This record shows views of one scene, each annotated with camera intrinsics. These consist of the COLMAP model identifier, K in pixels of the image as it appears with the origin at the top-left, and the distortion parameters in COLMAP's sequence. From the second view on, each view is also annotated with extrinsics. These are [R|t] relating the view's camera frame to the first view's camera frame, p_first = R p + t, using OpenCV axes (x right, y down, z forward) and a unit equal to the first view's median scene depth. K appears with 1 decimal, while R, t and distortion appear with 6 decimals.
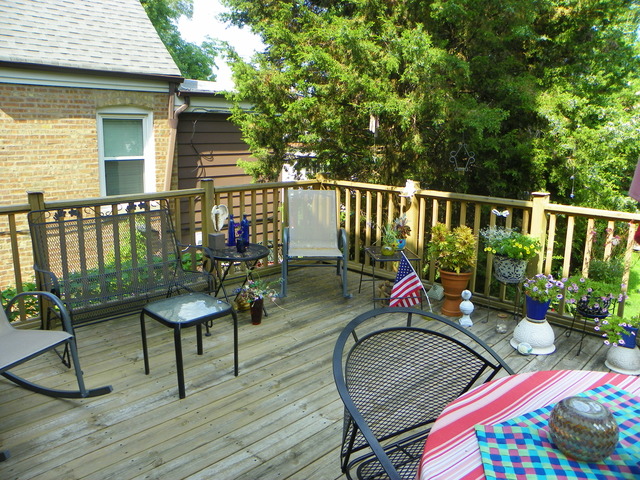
lens RADIAL K [[486.9, 0, 320.7], [0, 486.9, 238.7], [0, 0, 1]] dist [-0.095844, 0.015811]
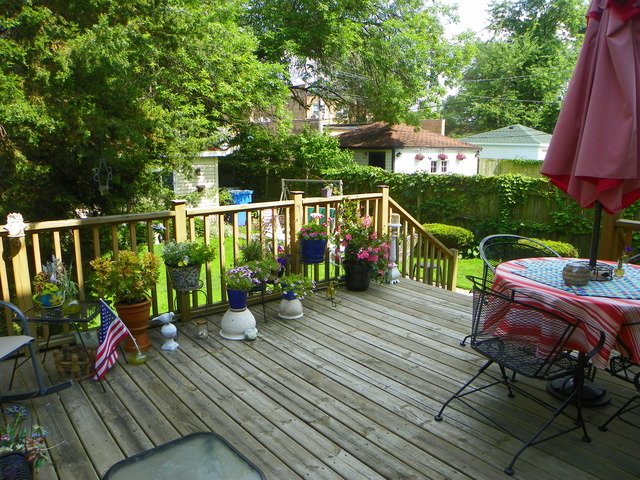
lens RADIAL K [[486.9, 0, 319.3], [0, 486.9, 240.3], [0, 0, 1]] dist [-0.095844, 0.015811]
pose [[0.107791, -0.197119, 0.974436, -0.438335], [0.216288, 0.961320, 0.170540, -0.099600], [-0.970361, 0.192376, 0.146256, 0.448252]]
